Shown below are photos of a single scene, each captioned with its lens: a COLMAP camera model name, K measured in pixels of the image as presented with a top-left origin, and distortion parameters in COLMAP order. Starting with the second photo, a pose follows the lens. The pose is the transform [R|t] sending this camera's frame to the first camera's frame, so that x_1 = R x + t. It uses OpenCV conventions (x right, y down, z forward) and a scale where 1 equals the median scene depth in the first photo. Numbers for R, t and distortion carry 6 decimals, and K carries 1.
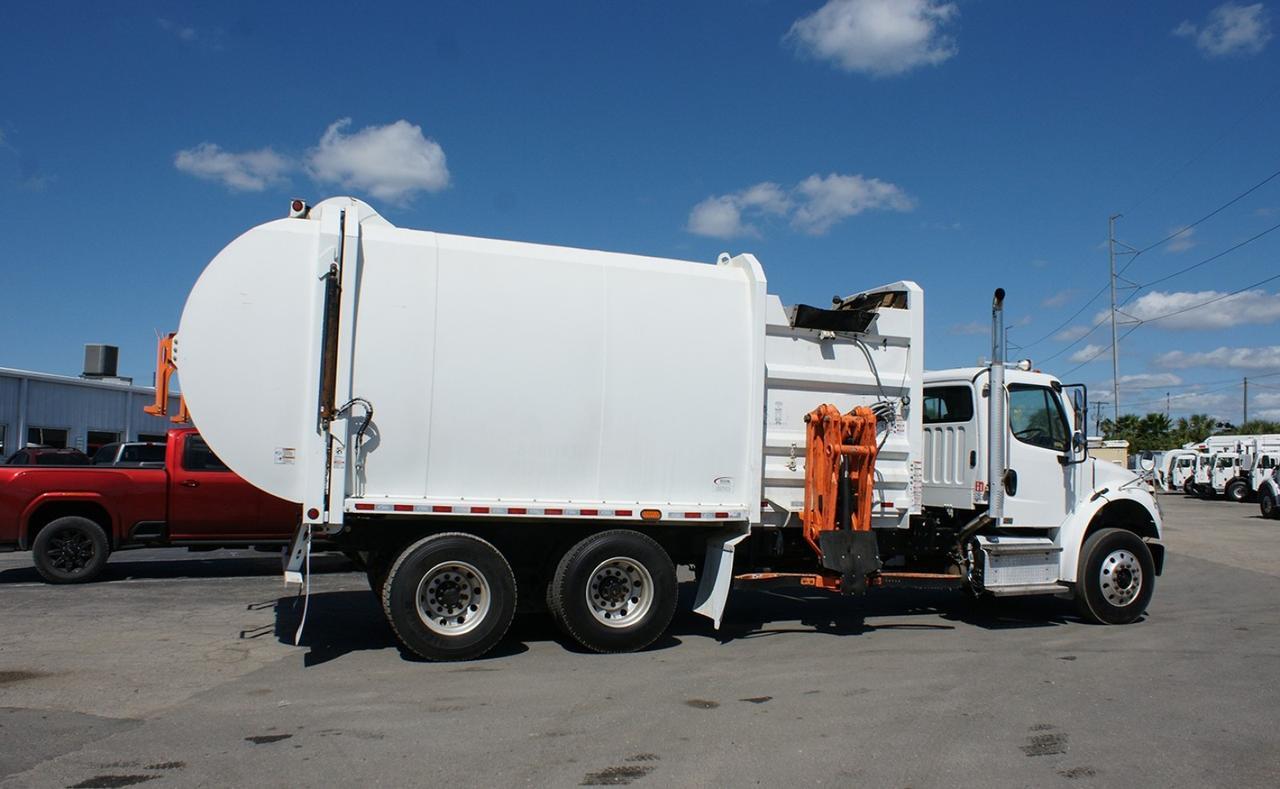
lens RADIAL K [[1003.3, 0, 637.4], [0, 1003.3, 402.6], [0, 0, 1]] dist [-0.106741, 0.060058]
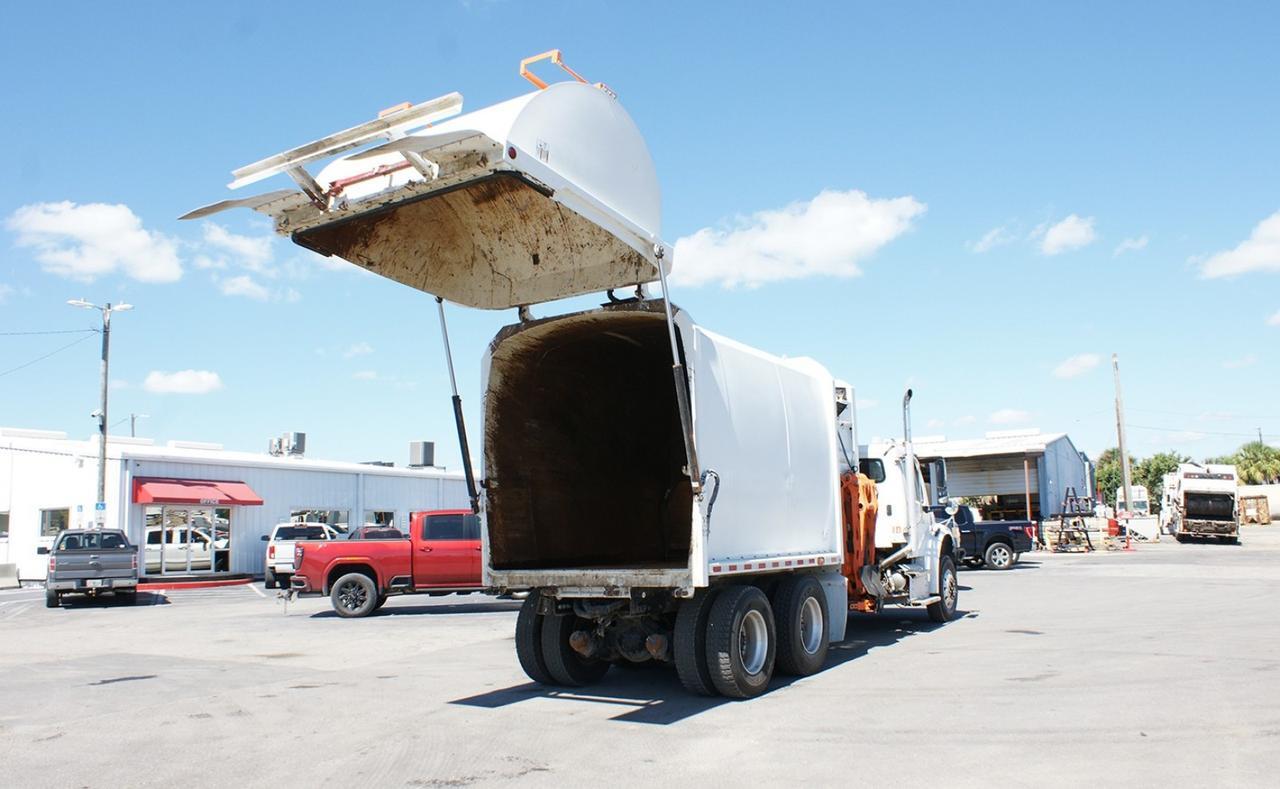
lens RADIAL K [[1003.3, 0, 636.2], [0, 1003.3, 394.9], [0, 0, 1]] dist [-0.106741, 0.060058]
pose [[0.944405, -0.081710, -0.318469, 0.113645], [0.060313, 0.995244, -0.076497, -0.004725], [0.323205, 0.053037, 0.944842, -0.107387]]
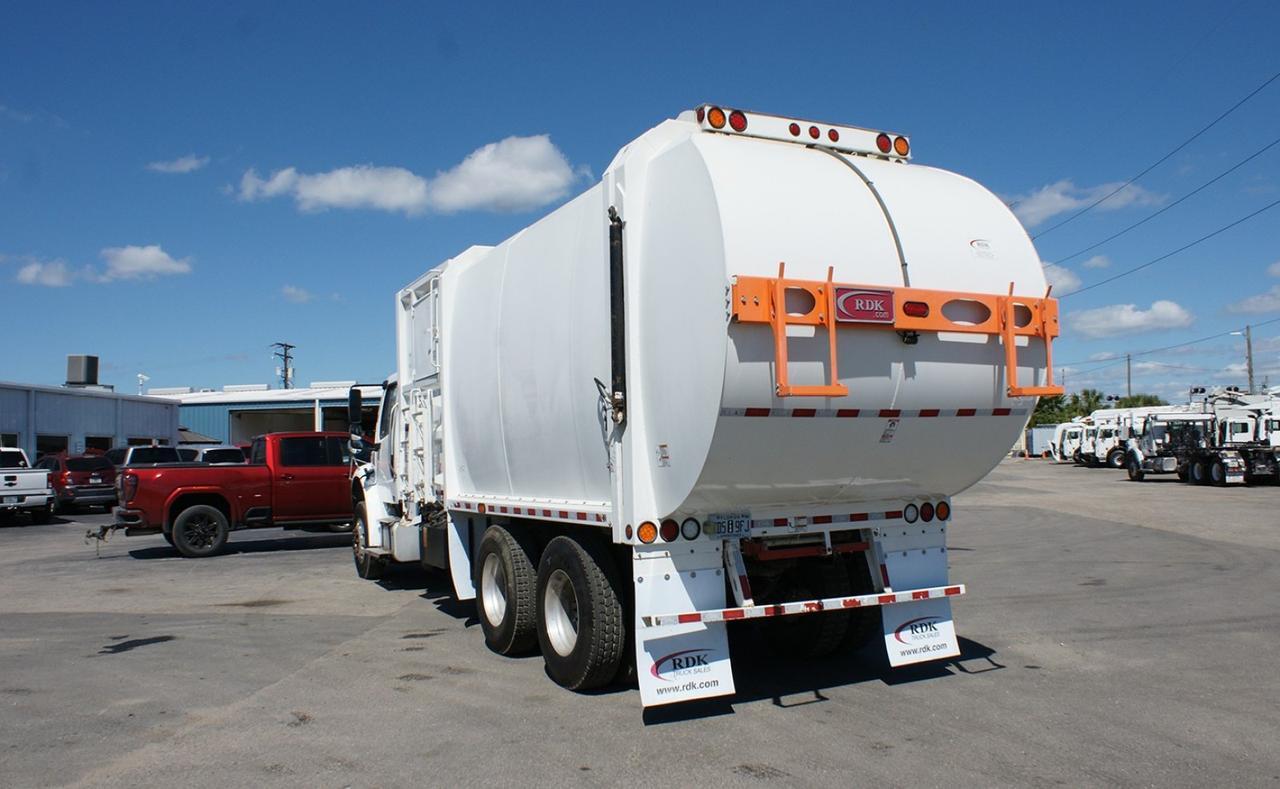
lens RADIAL K [[1003.3, 0, 640.2], [0, 1003.3, 400.4], [0, 0, 1]] dist [-0.106741, 0.060058]
pose [[0.995883, -0.027397, 0.086409, -0.036428], [0.026382, 0.999569, 0.012868, -0.007467], [-0.086725, -0.010535, 0.996177, -0.111811]]
